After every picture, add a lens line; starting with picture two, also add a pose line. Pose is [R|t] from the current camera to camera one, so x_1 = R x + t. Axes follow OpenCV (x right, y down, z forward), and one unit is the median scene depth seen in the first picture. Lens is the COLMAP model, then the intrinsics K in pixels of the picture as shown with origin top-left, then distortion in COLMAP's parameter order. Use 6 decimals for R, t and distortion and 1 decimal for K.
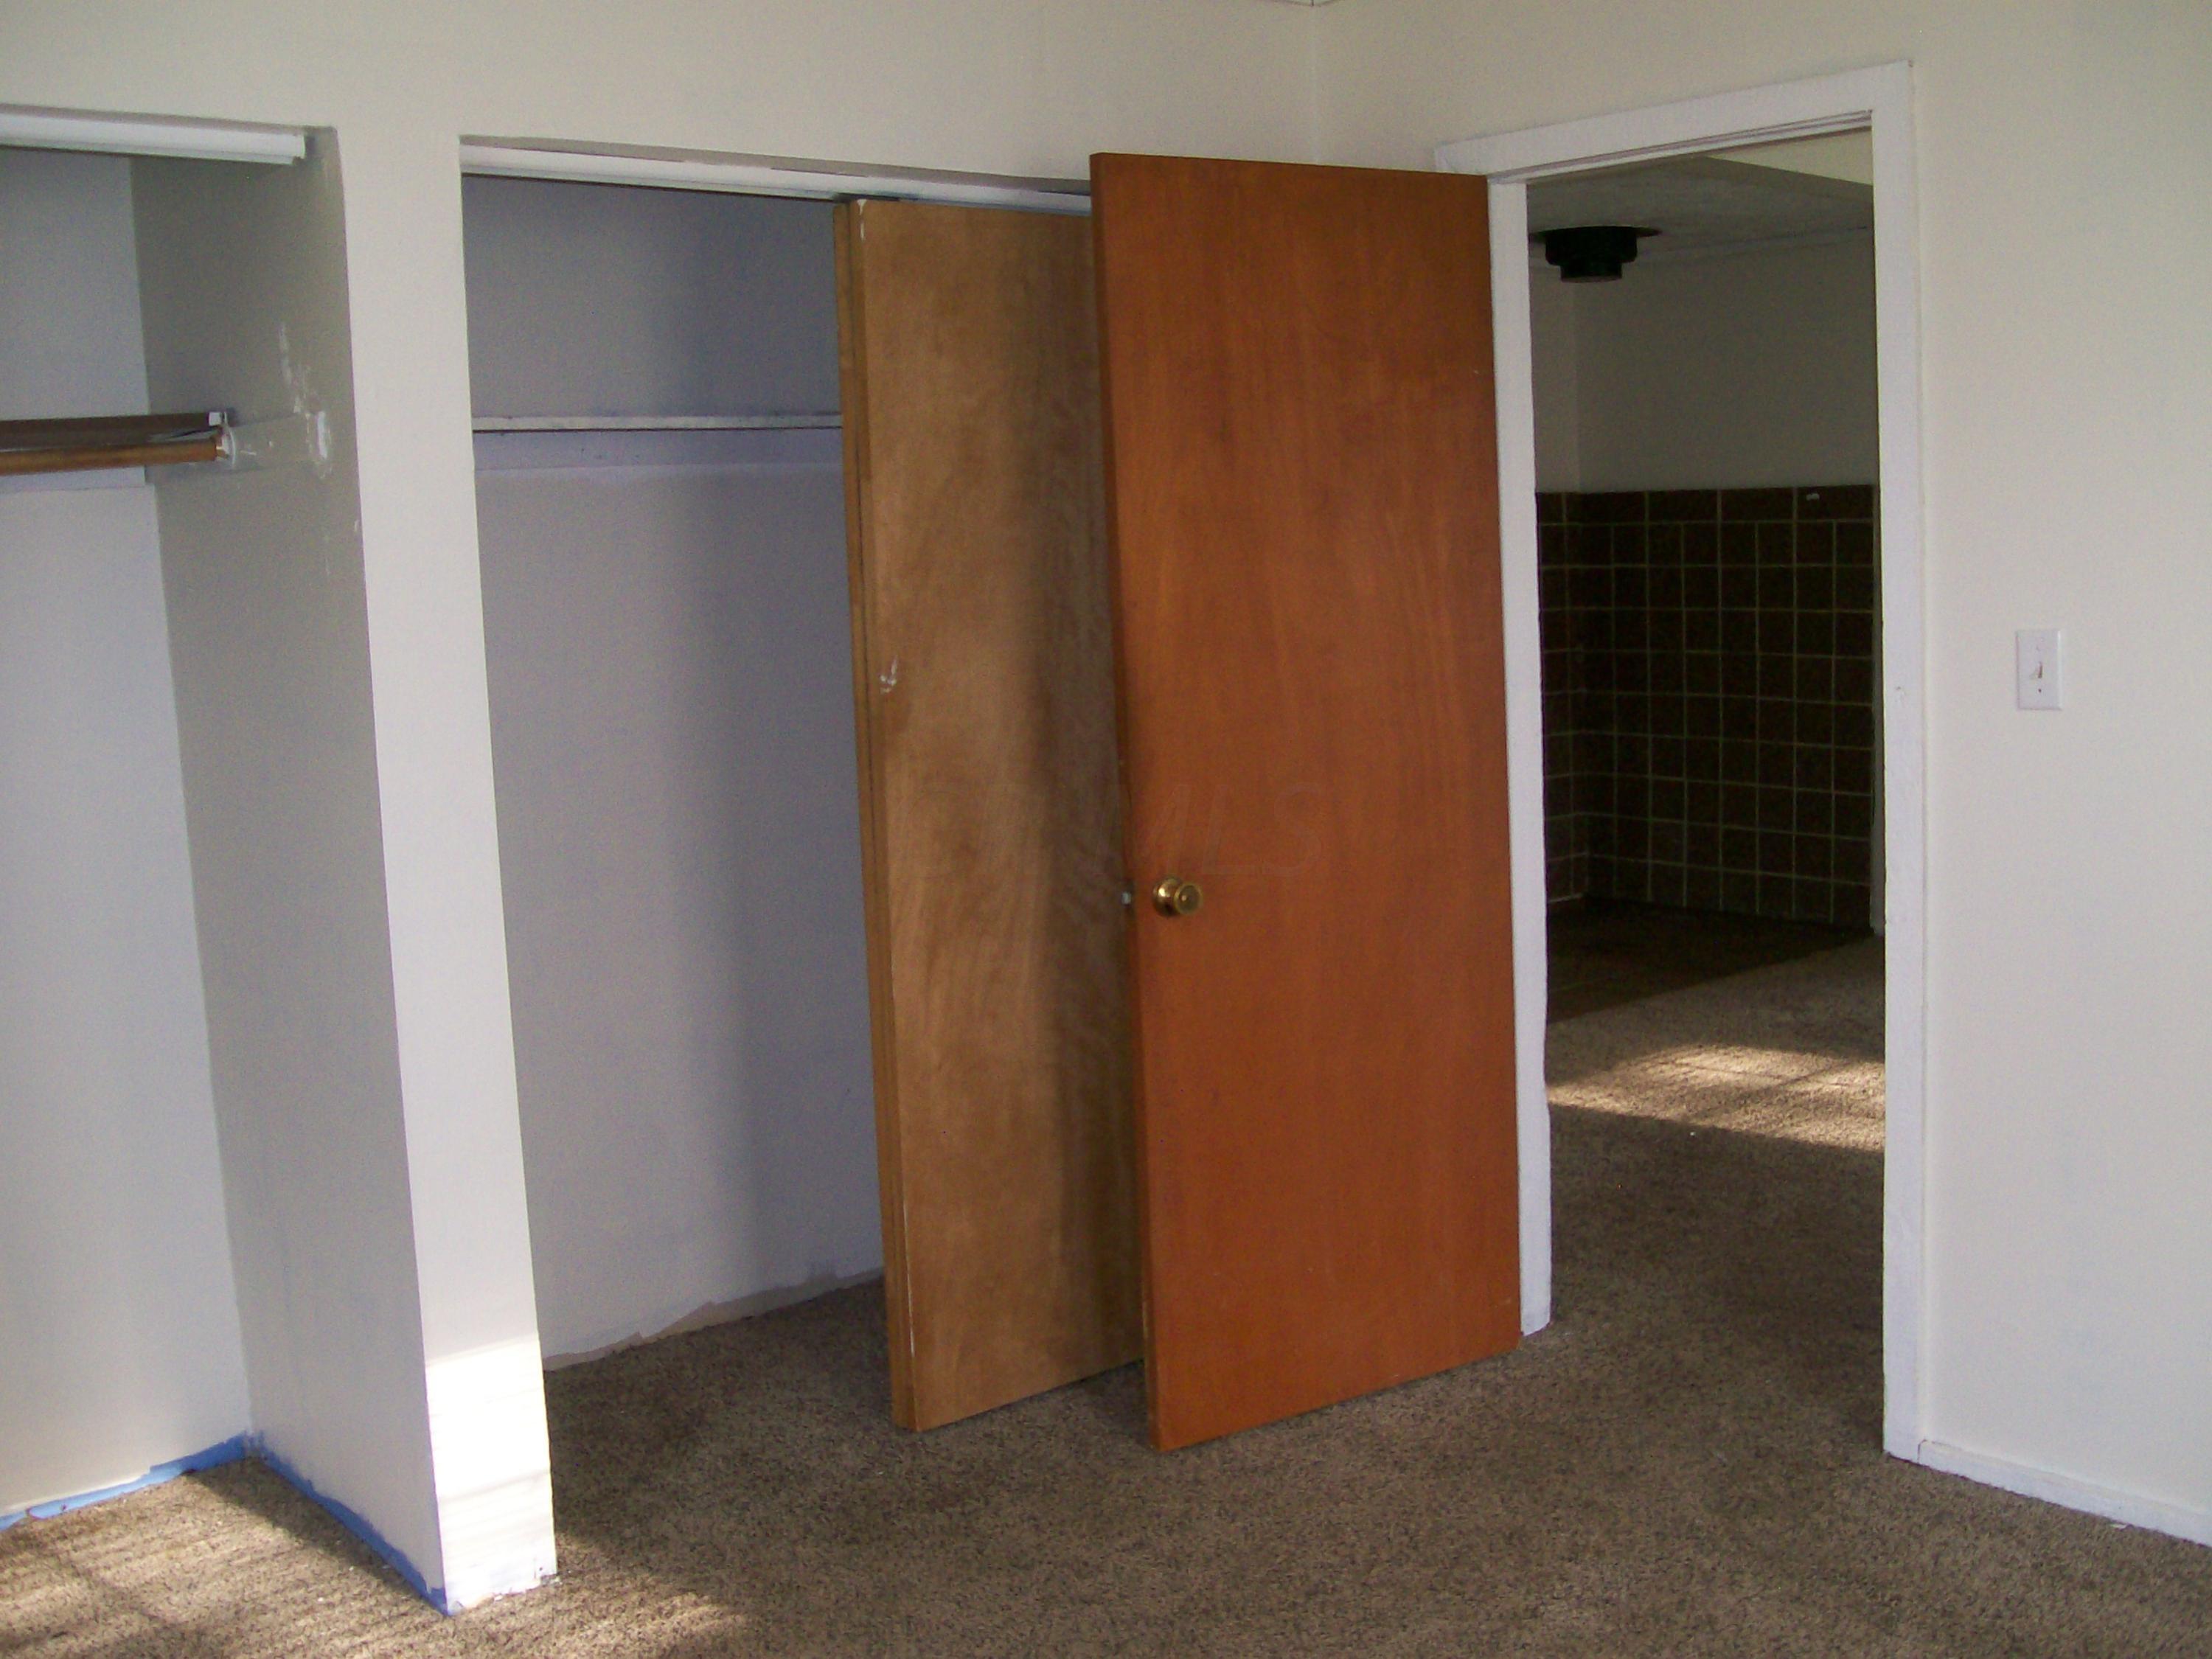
lens RADIAL K [[2310.0, 0, 1109.2], [0, 2310.0, 793.9], [0, 0, 1]] dist [-0.124169, 0.010462]
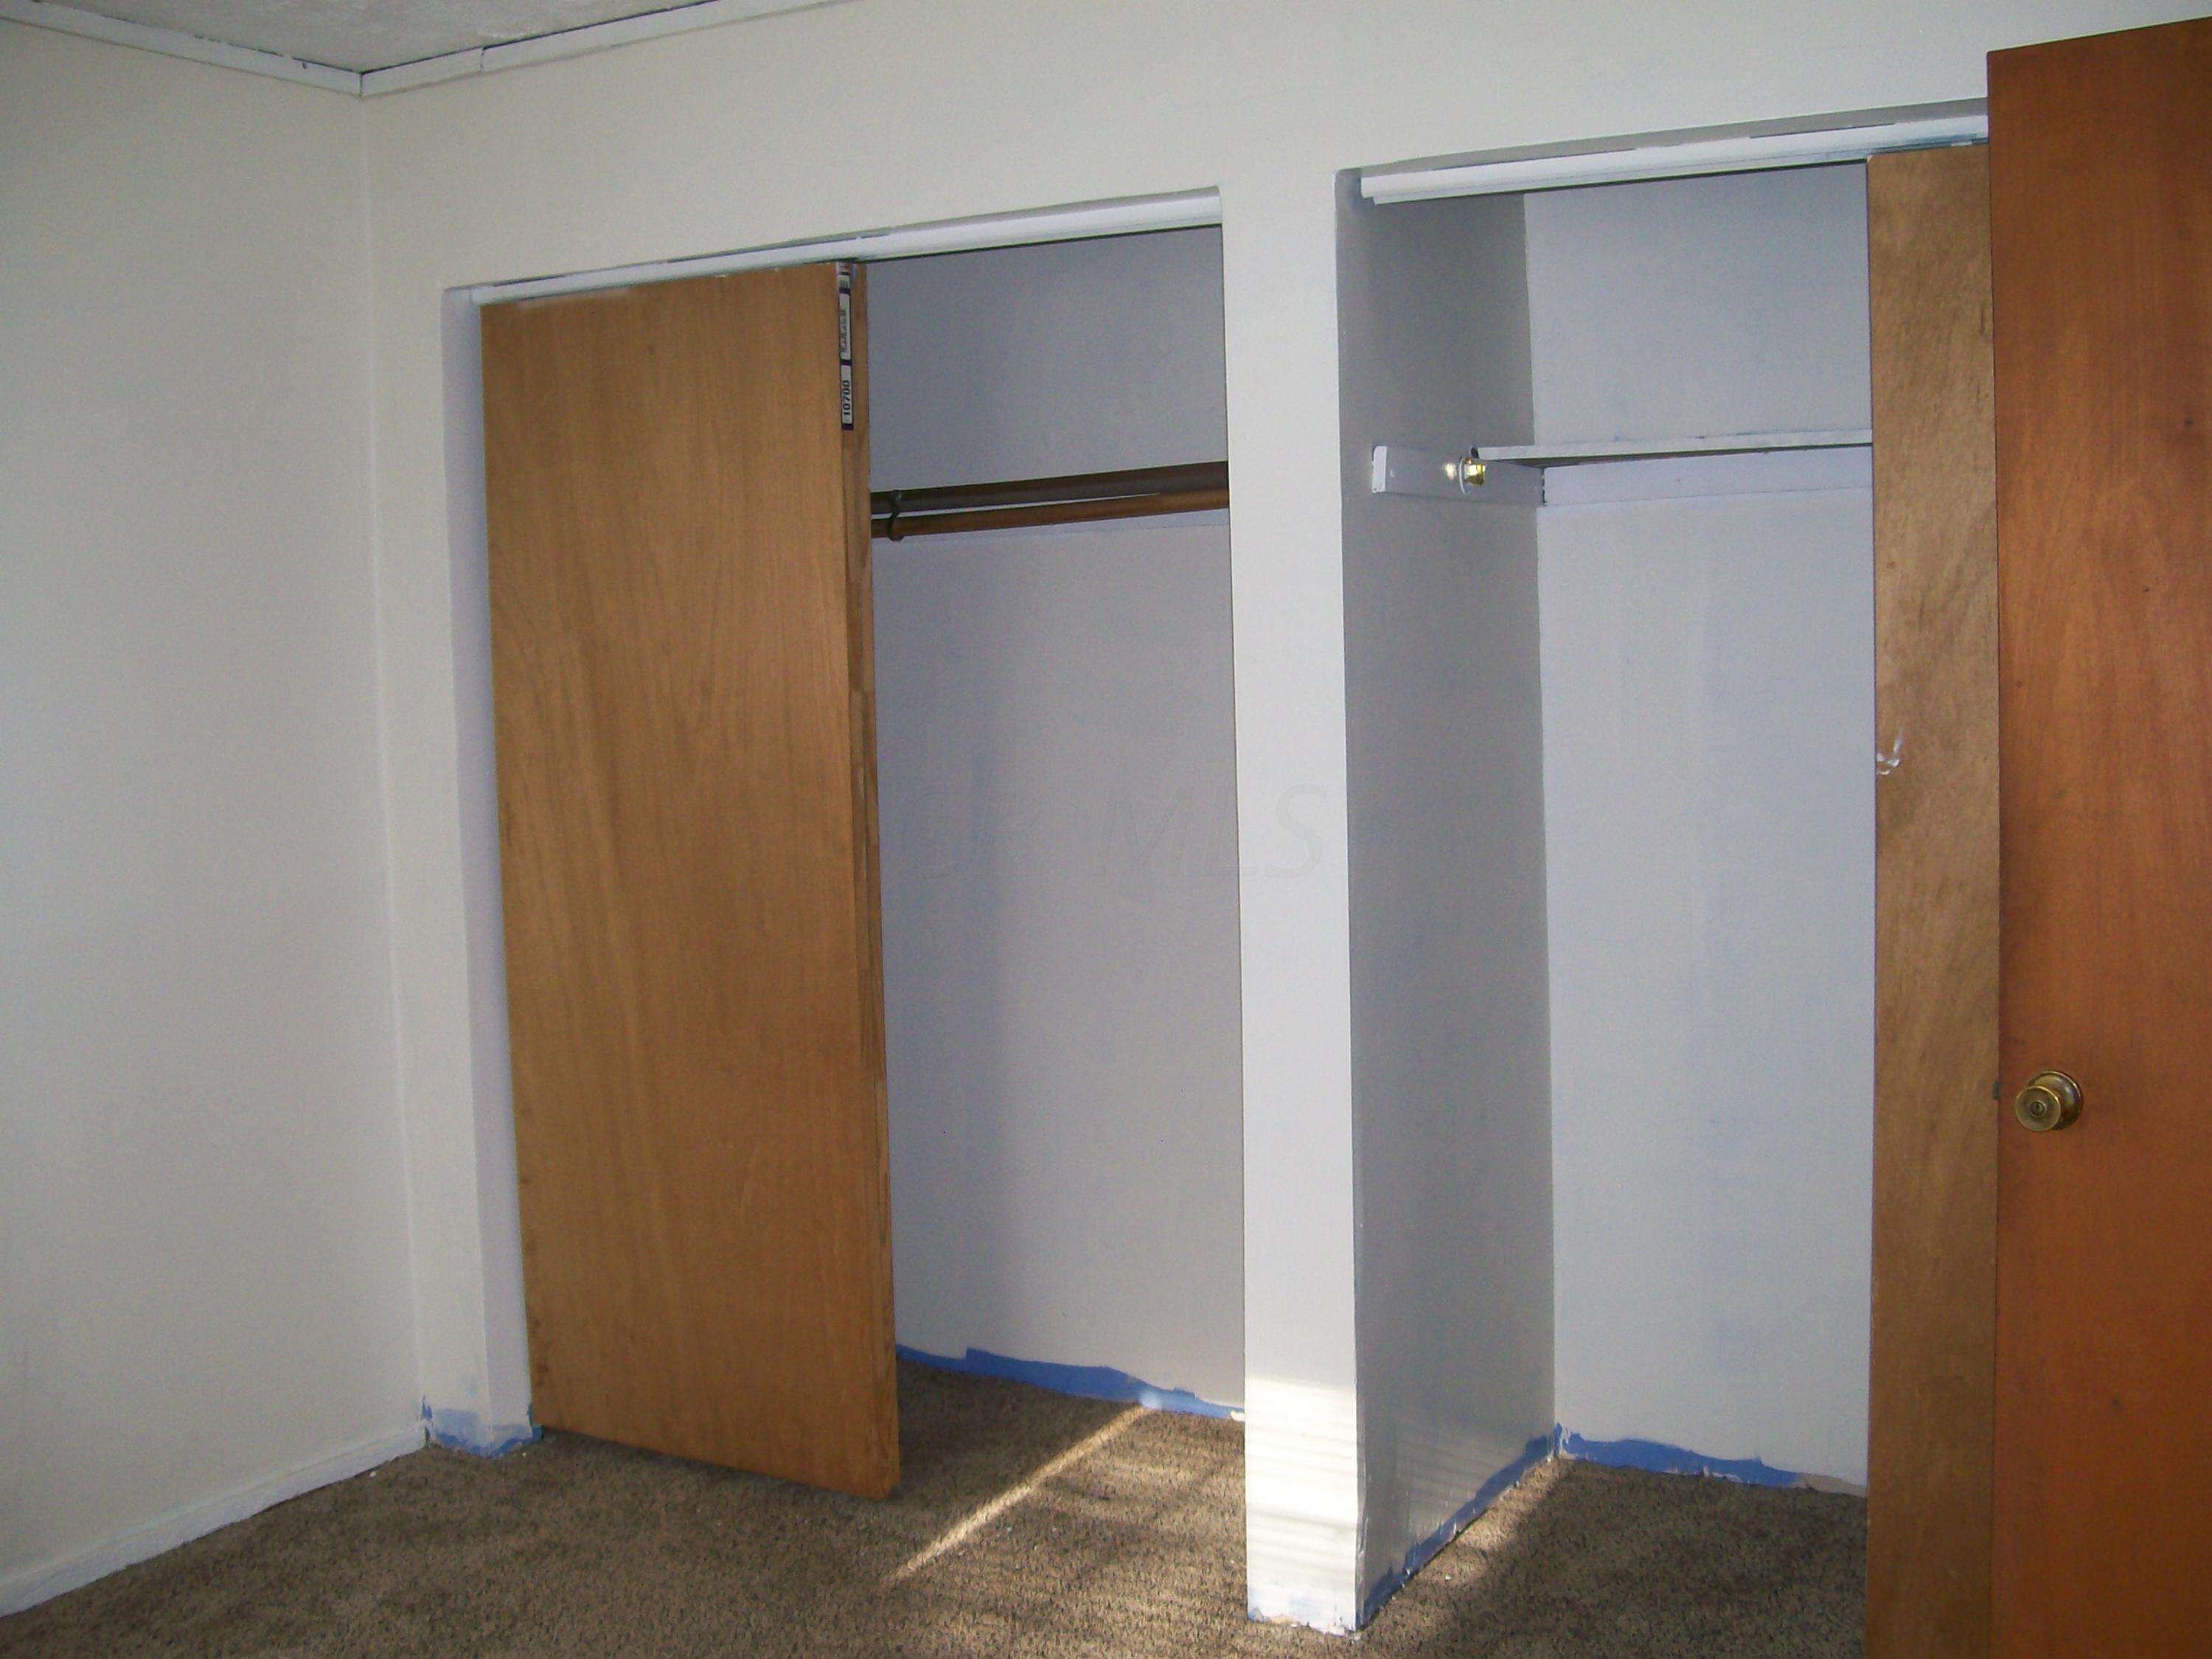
lens RADIAL K [[2310.0, 0, 1109.2], [0, 2310.0, 793.9], [0, 0, 1]] dist [-0.124169, 0.010462]
pose [[0.349875, 0.101044, -0.931331, 0.586911], [-0.087147, 0.993366, 0.075036, -0.079697], [0.932734, 0.054909, 0.356360, 0.518542]]
